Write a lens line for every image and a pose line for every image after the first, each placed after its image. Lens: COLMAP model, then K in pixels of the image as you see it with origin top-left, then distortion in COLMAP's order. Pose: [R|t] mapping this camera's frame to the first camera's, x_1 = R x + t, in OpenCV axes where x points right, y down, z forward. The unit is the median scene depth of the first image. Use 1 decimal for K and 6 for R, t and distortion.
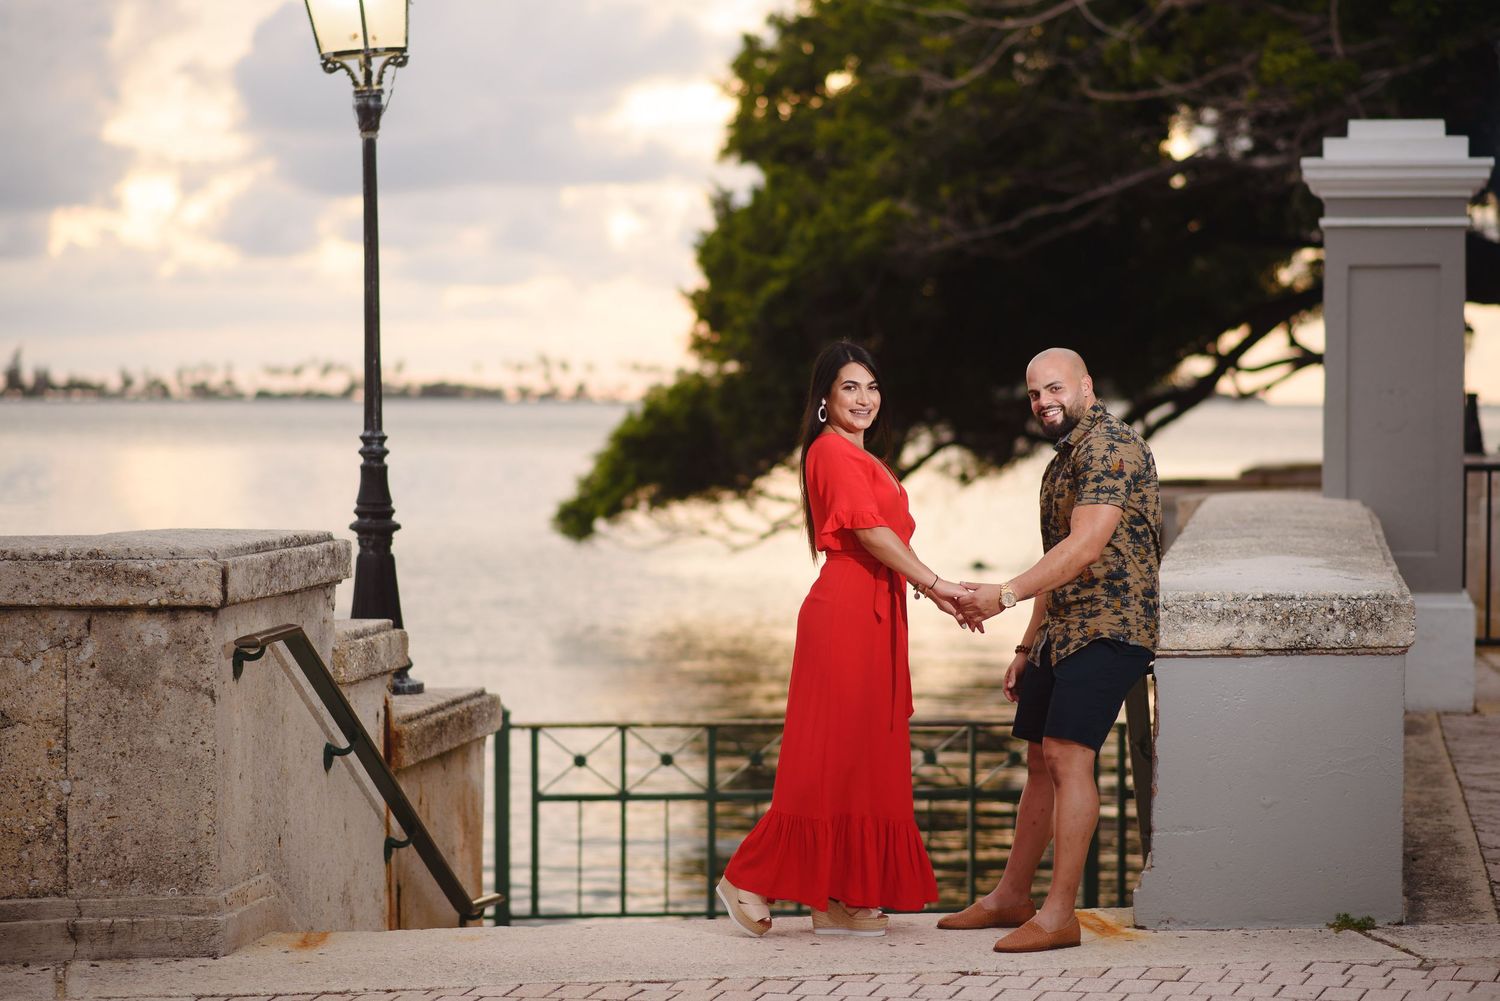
lens RADIAL K [[3612.4, 0, 750.0], [0, 3612.4, 500.5], [0, 0, 1]] dist [0.021426, 0.358405]
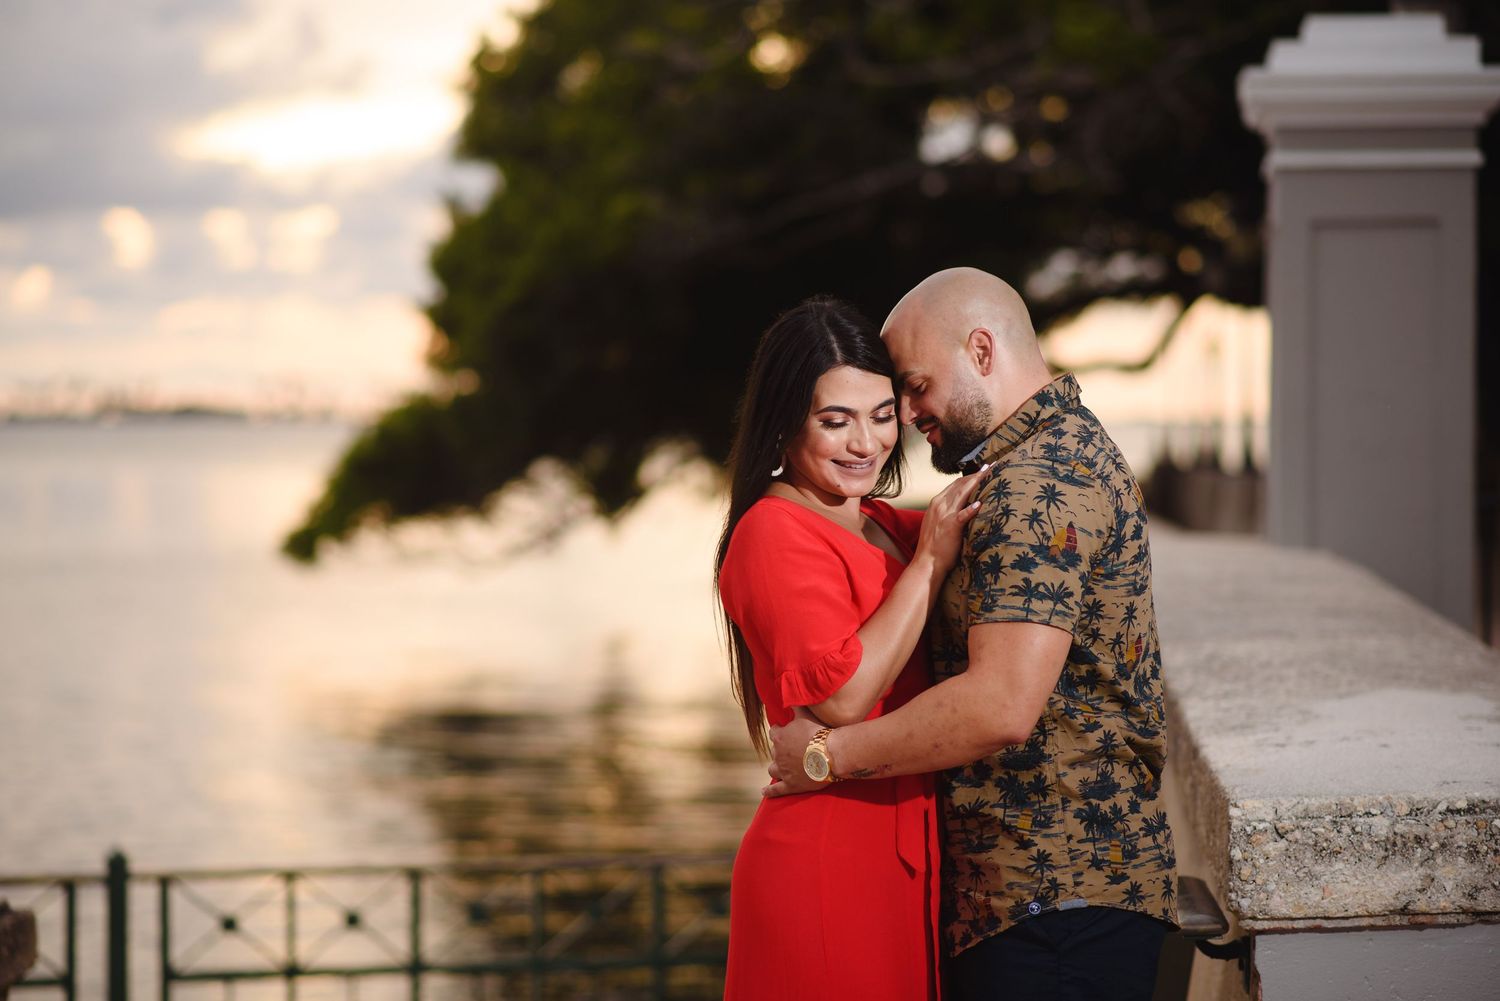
lens RADIAL K [[3612.4, 0, 750.0], [0, 3612.4, 500.5], [0, 0, 1]] dist [0.021426, 0.358405]
pose [[0.997389, -0.006581, 0.071922, 0.006327], [0.006873, 0.999969, -0.003807, -0.011107], [-0.071895, 0.004291, 0.997403, 0.402363]]
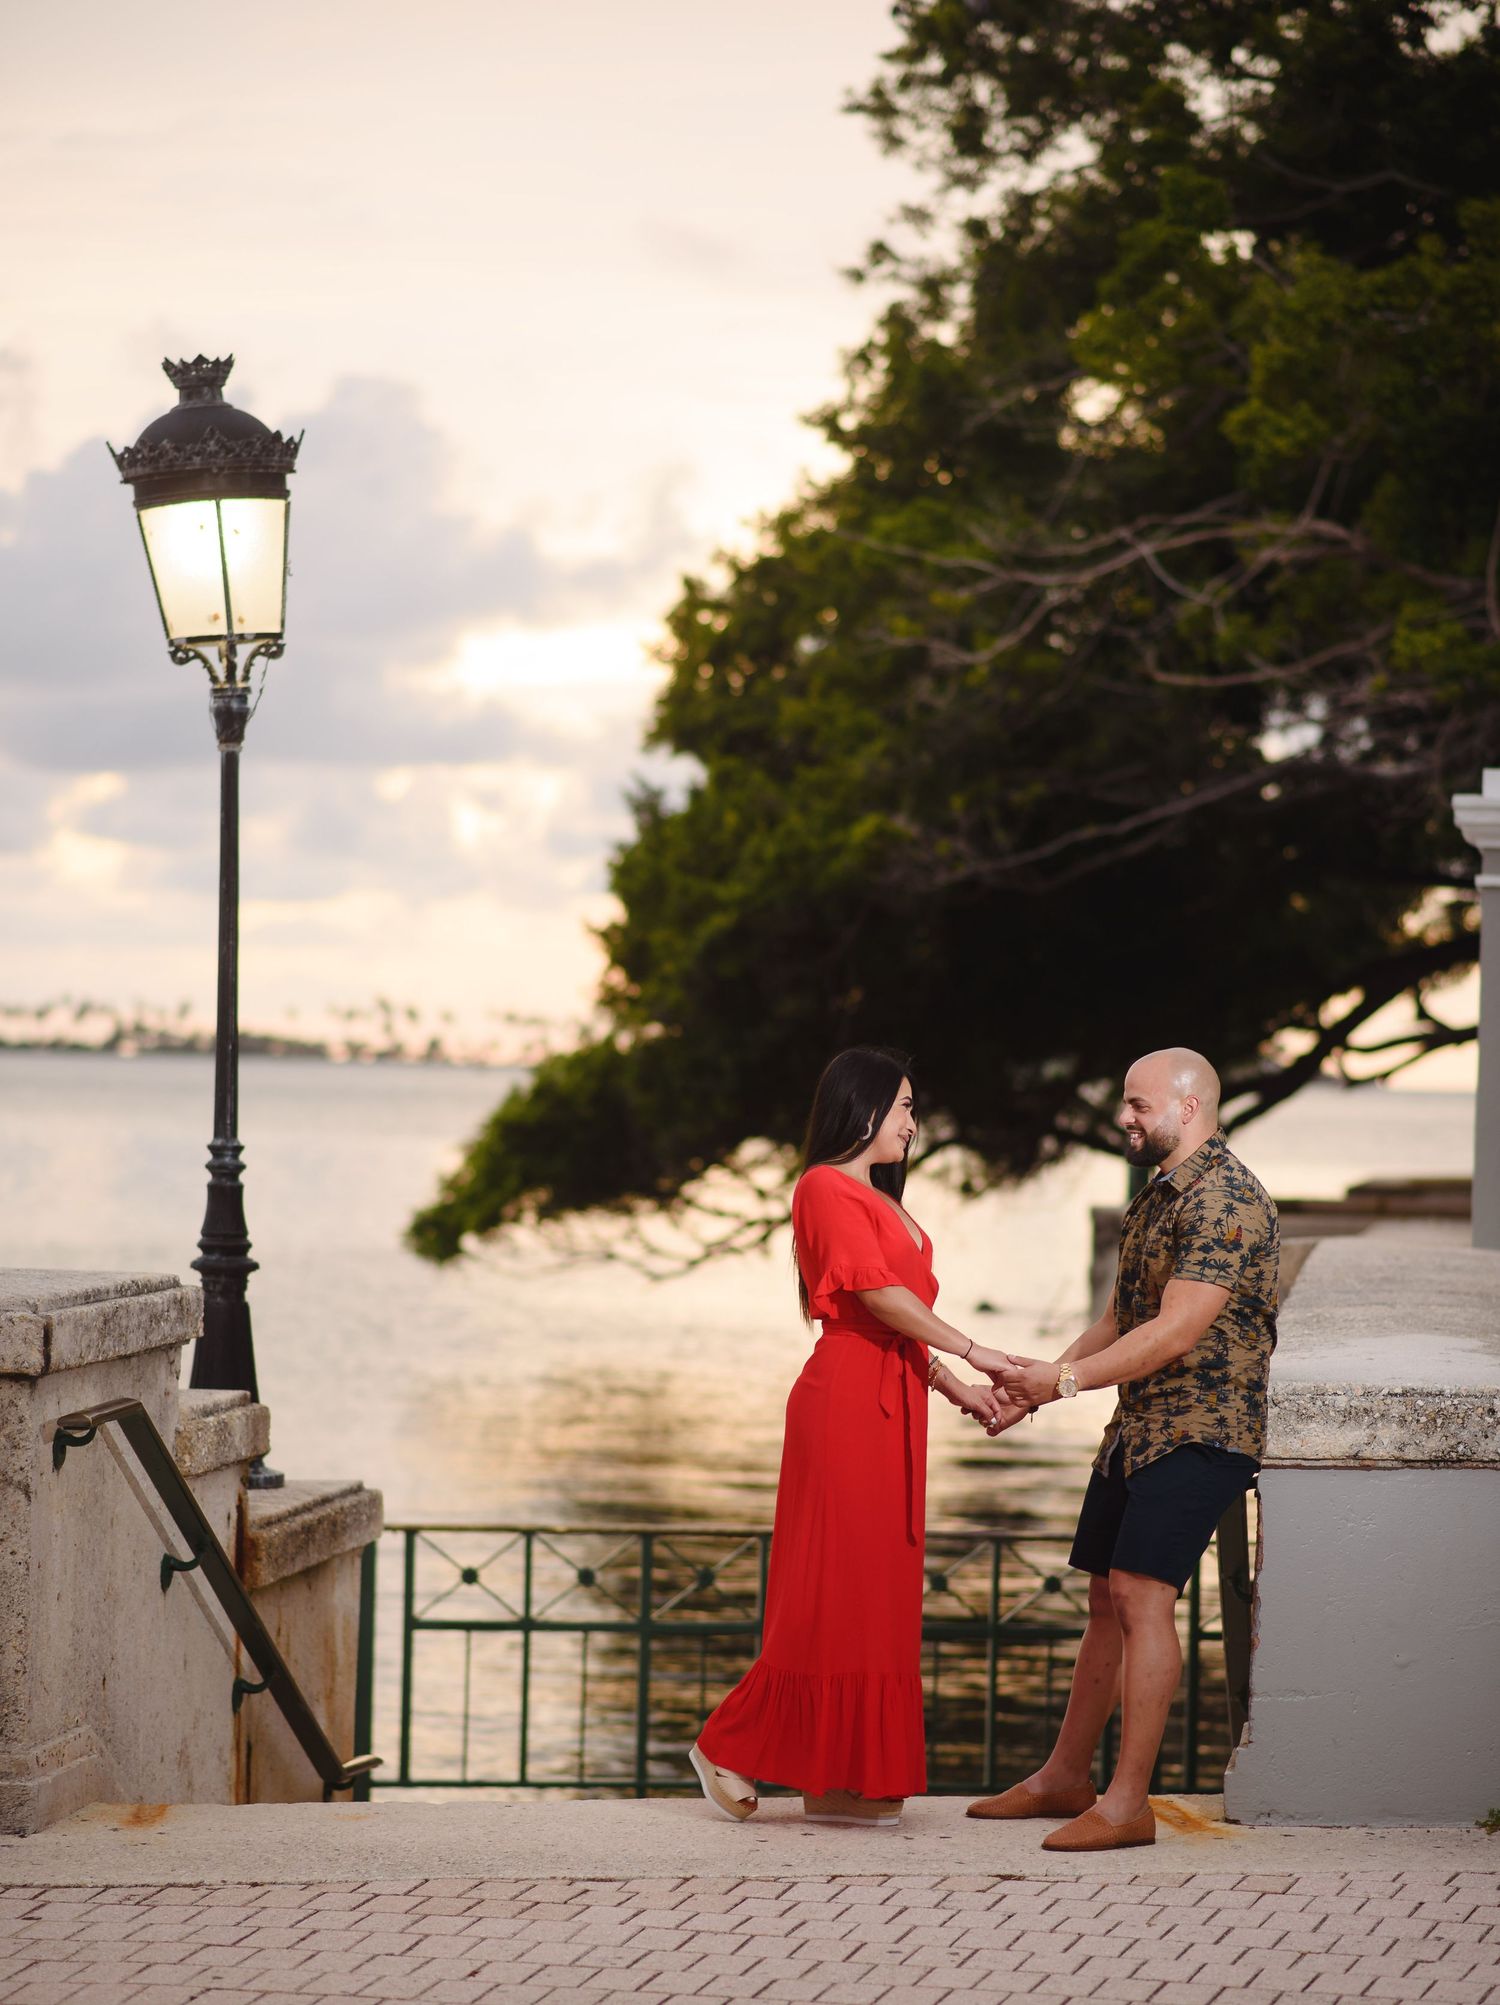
lens RADIAL K [[4967.8, 0, 739.2], [0, 4967.8, 1154.8], [0, 0, 1]] dist [0.054410, -0.206707]
pose [[0.999627, 0.023643, 0.013658, -0.010796], [-0.023487, 0.999658, -0.011461, -0.006344], [-0.013924, 0.011136, 0.999841, -0.039096]]
